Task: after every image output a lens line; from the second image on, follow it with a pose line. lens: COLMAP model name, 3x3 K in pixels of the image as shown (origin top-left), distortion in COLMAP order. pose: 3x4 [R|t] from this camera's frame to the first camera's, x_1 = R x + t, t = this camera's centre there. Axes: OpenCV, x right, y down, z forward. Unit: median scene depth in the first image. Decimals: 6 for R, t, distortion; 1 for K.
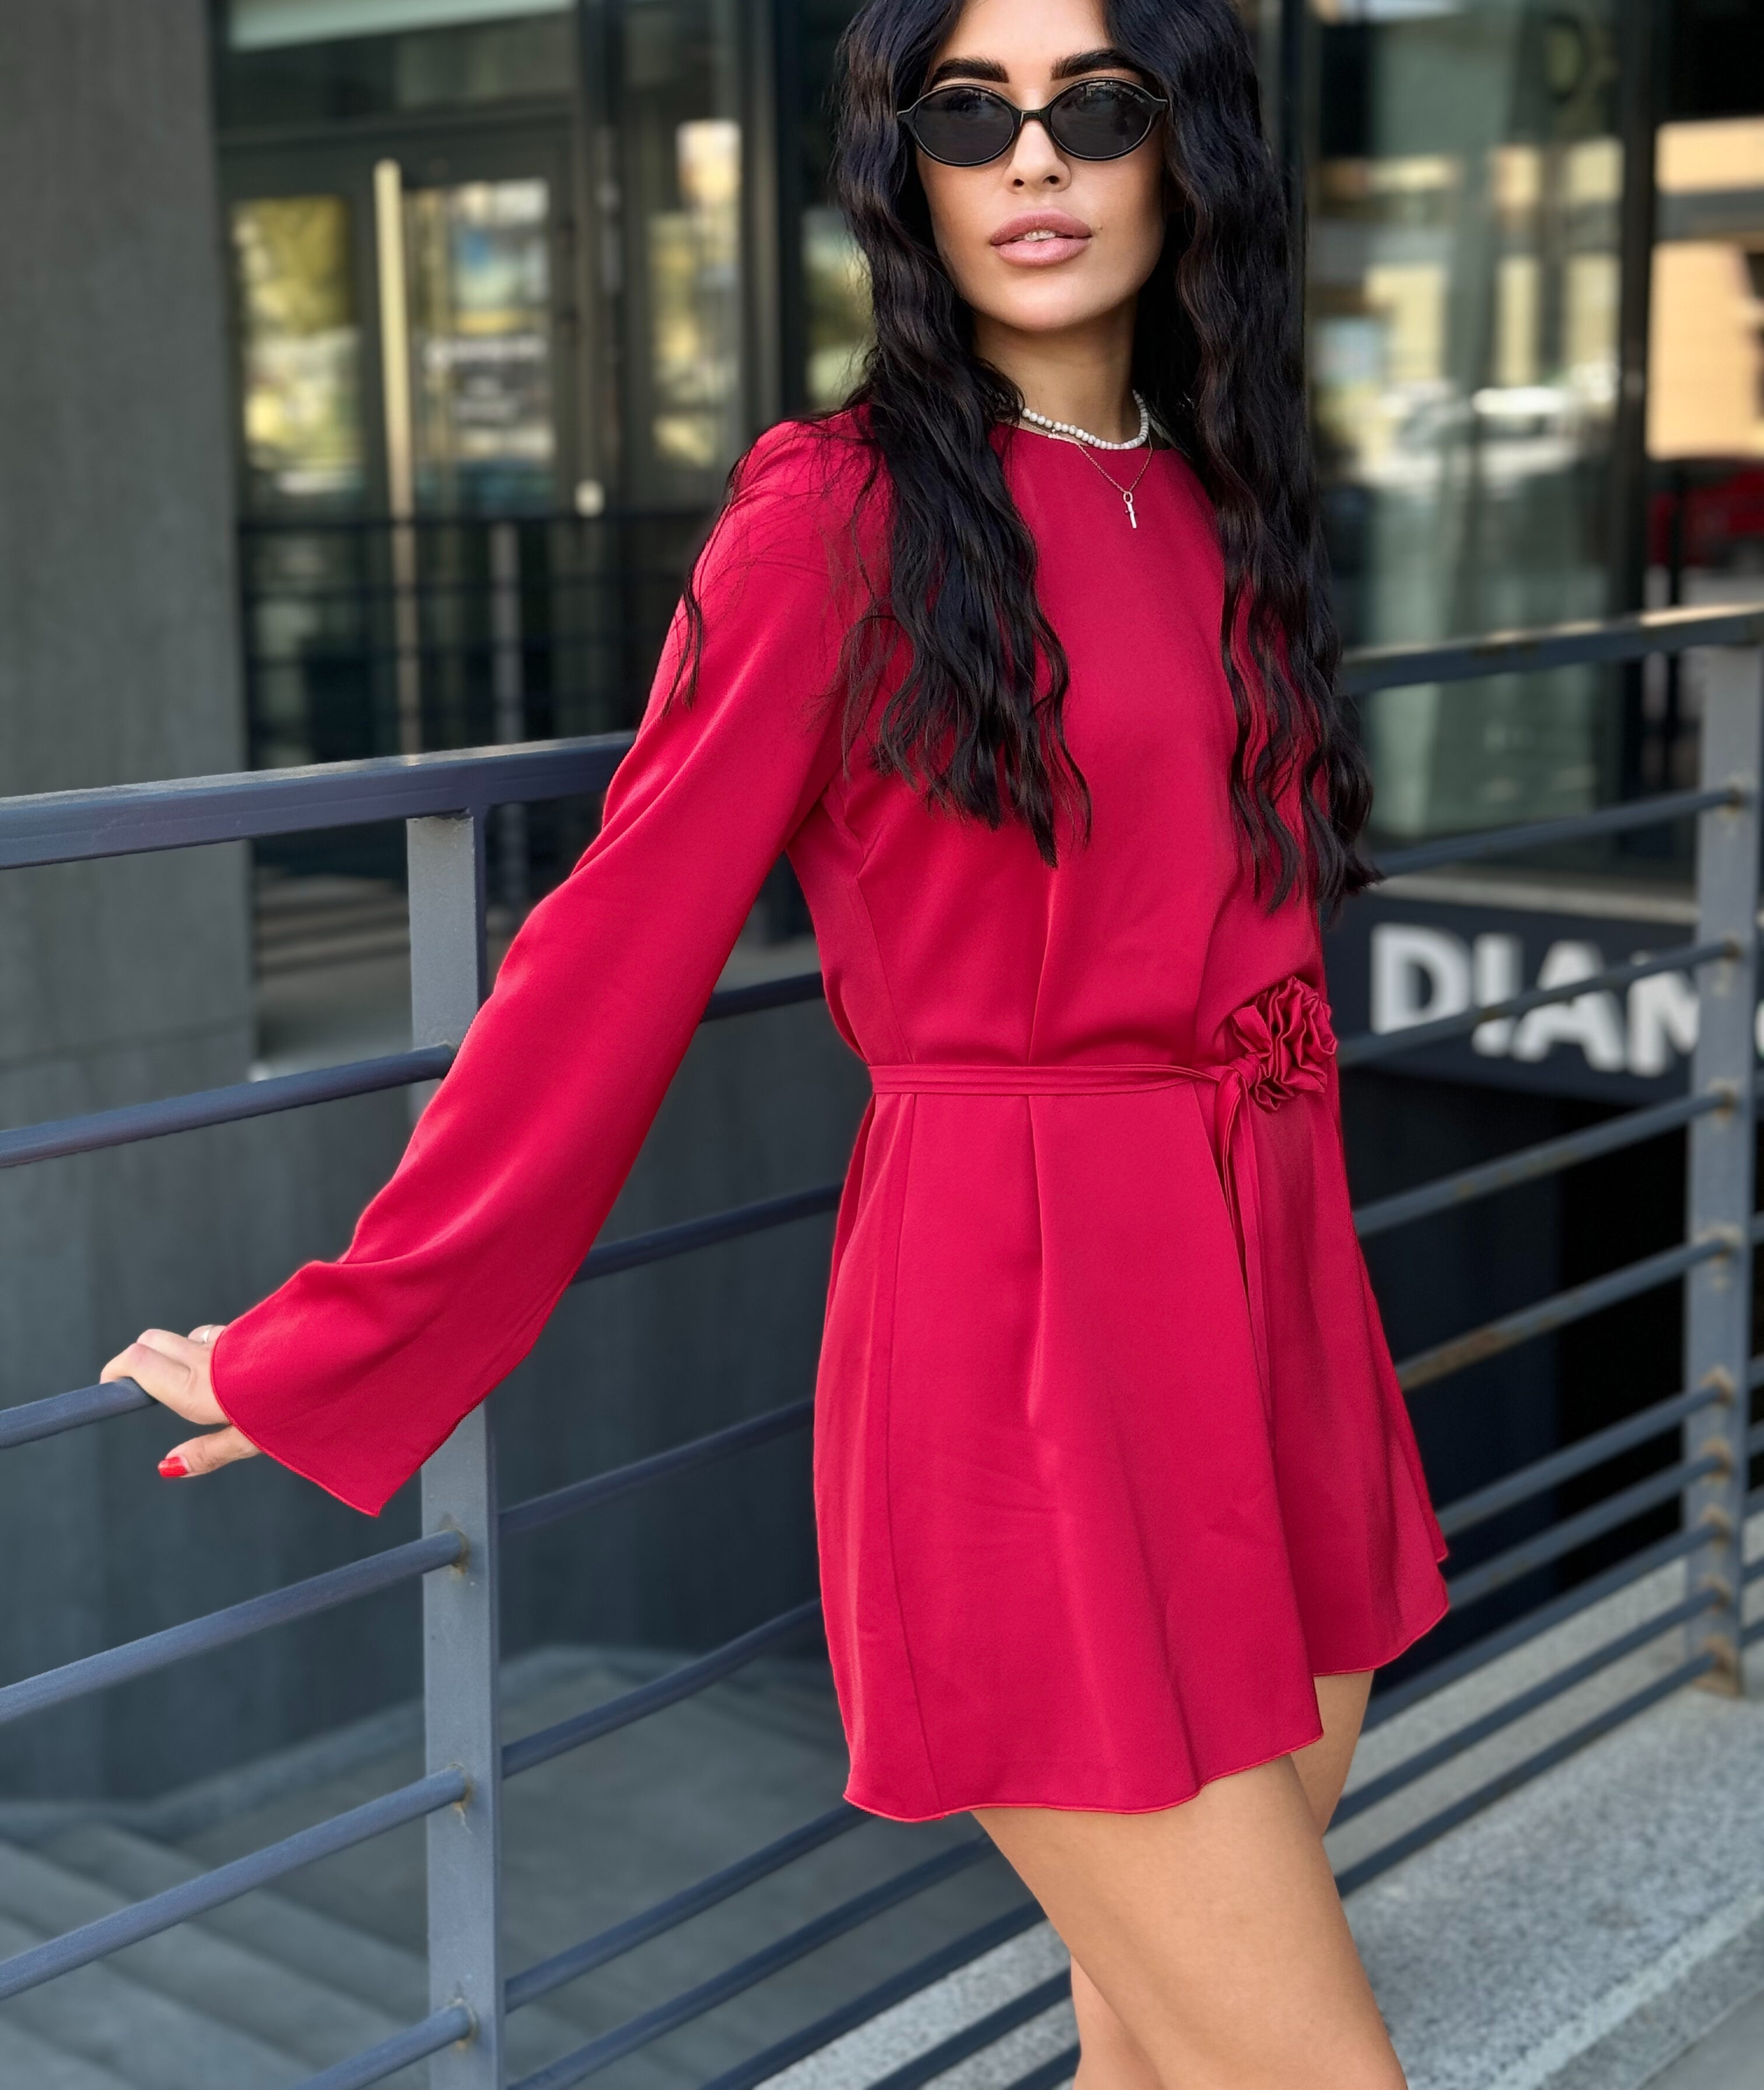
lens RADIAL K [[3274.2, 0, 894.1], [0, 3274.2, 1026.9], [0, 0, 1]] dist [0.018722, 0.000000]
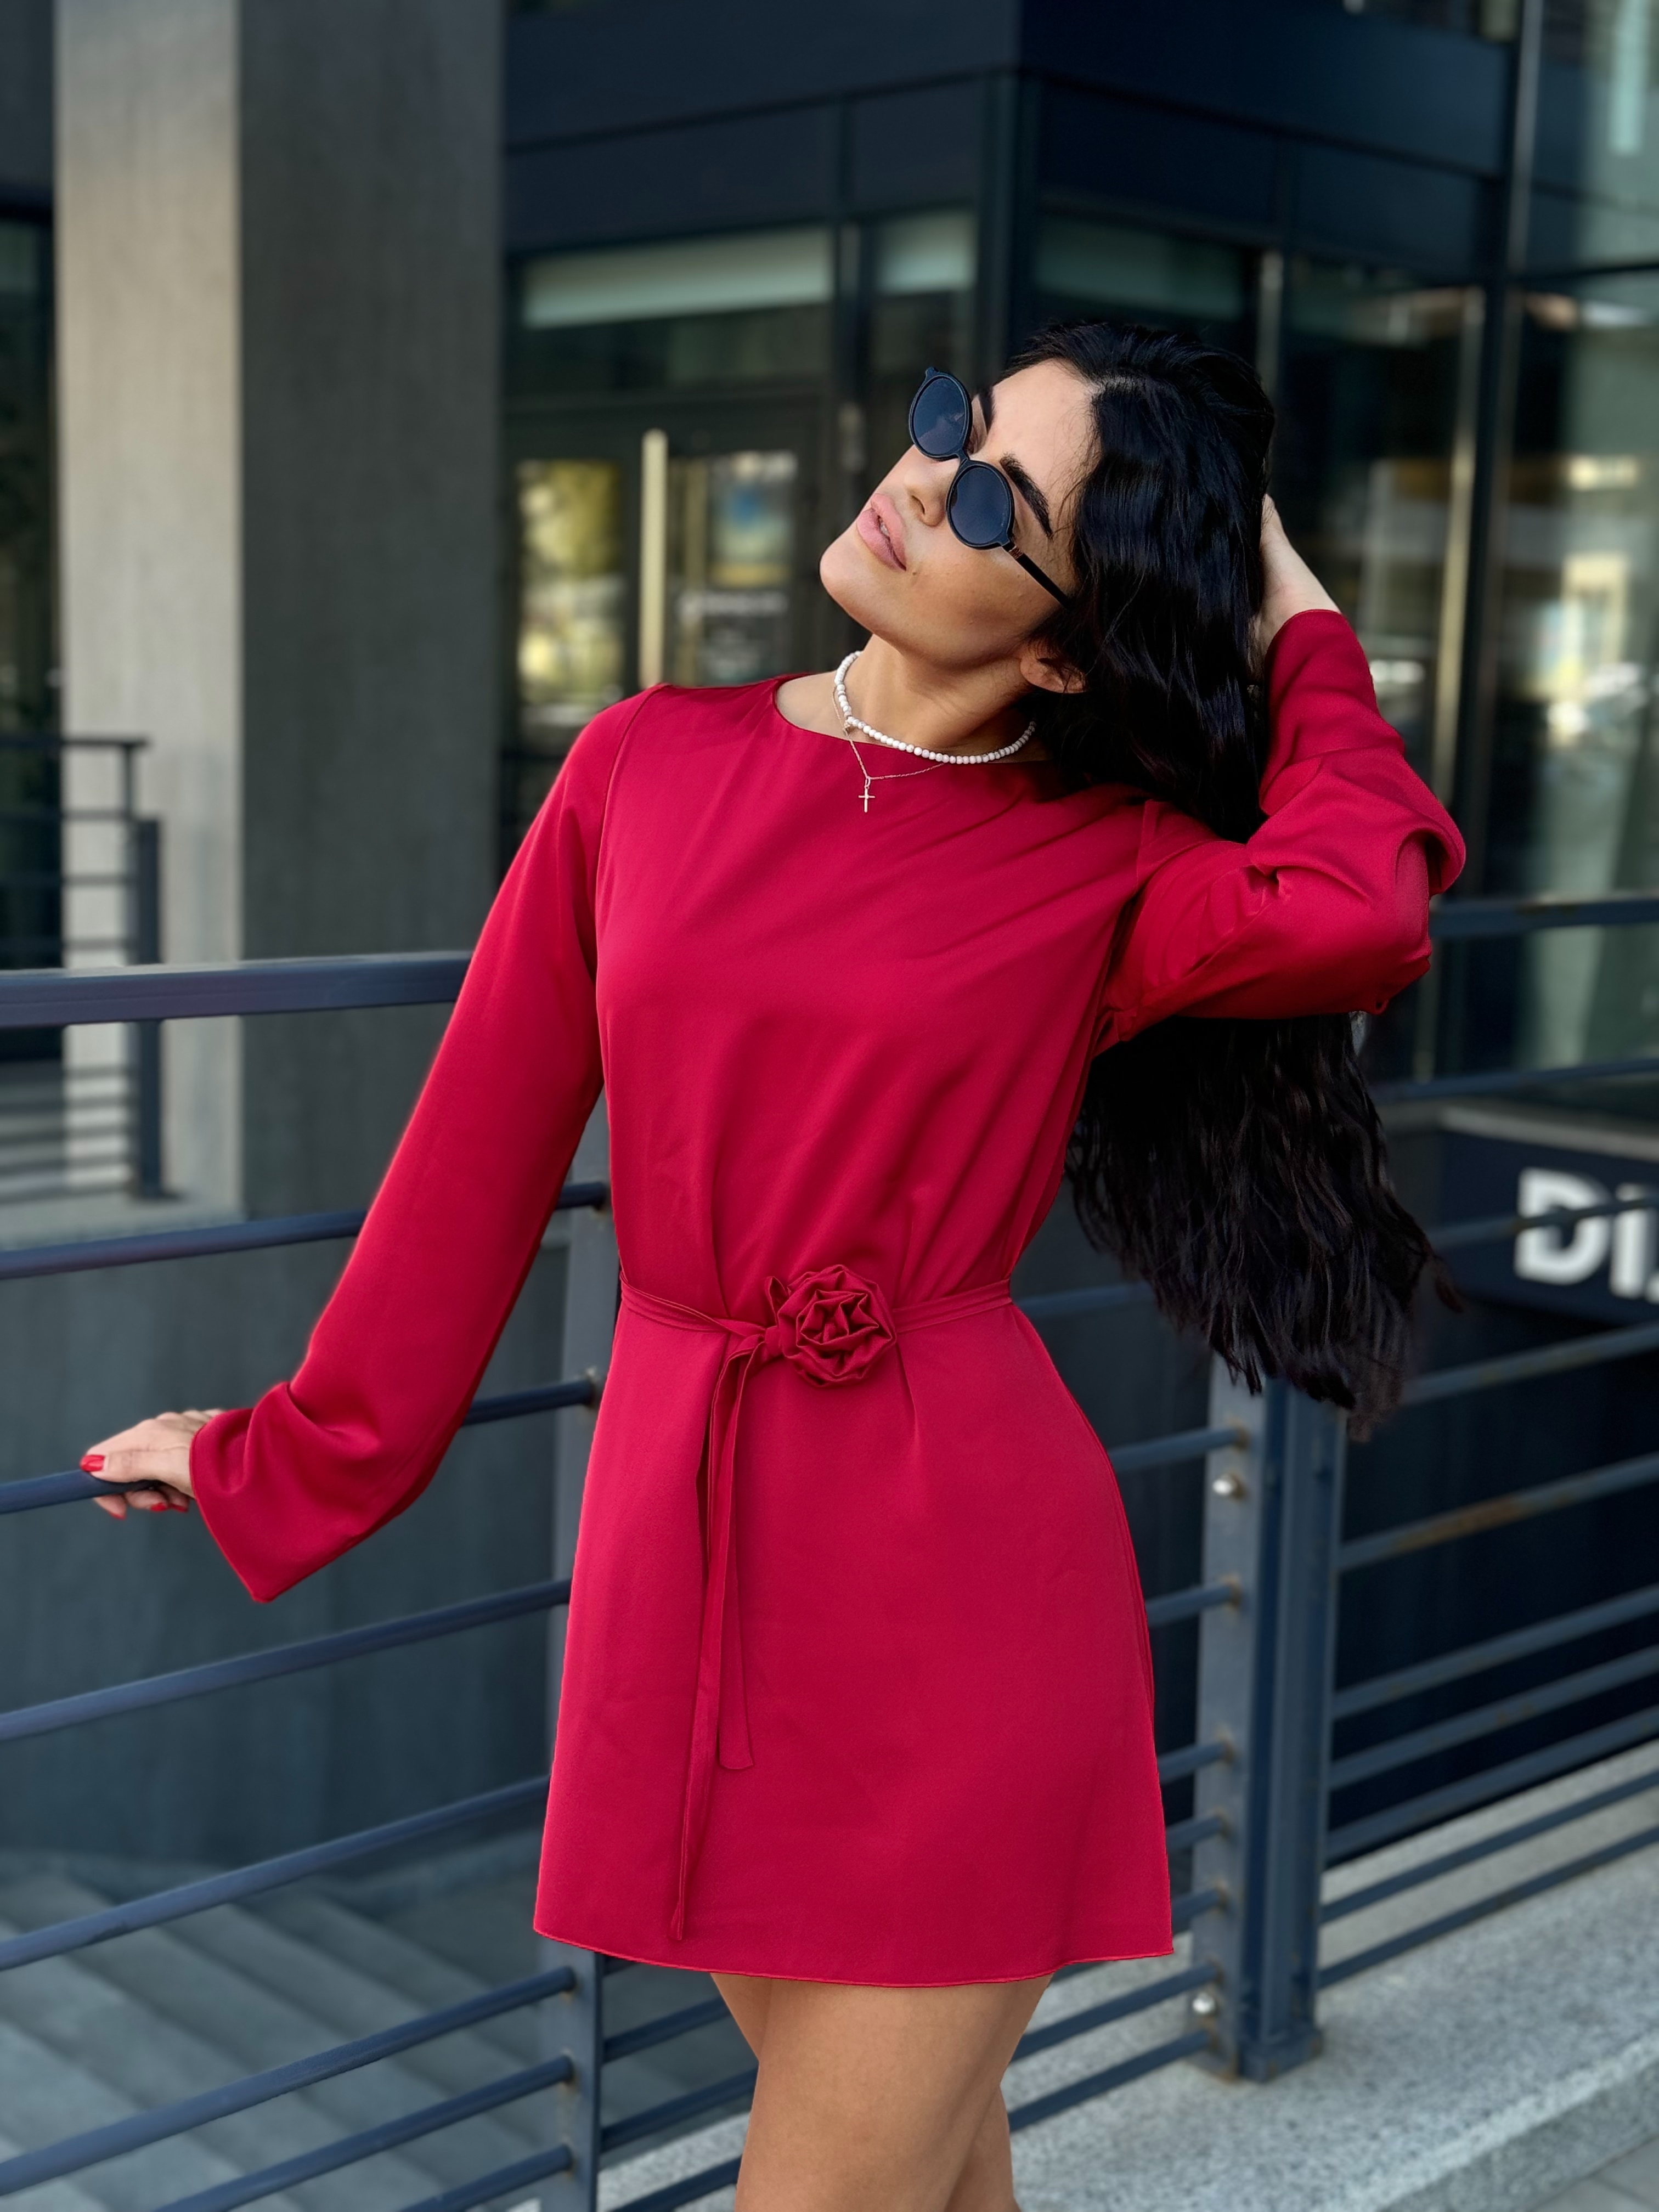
lens RADIAL K [[3050.9, 0, 814.4], [0, 3050.9, 1116.0], [0, 0, 1]] dist [0.026389, 0.000000]
pose [[0.994552, 0.051400, -0.090690, 0.030003], [-0.054827, 0.997857, -0.035702, 0.008529], [0.088661, 0.040480, 0.995239, -0.105377]]
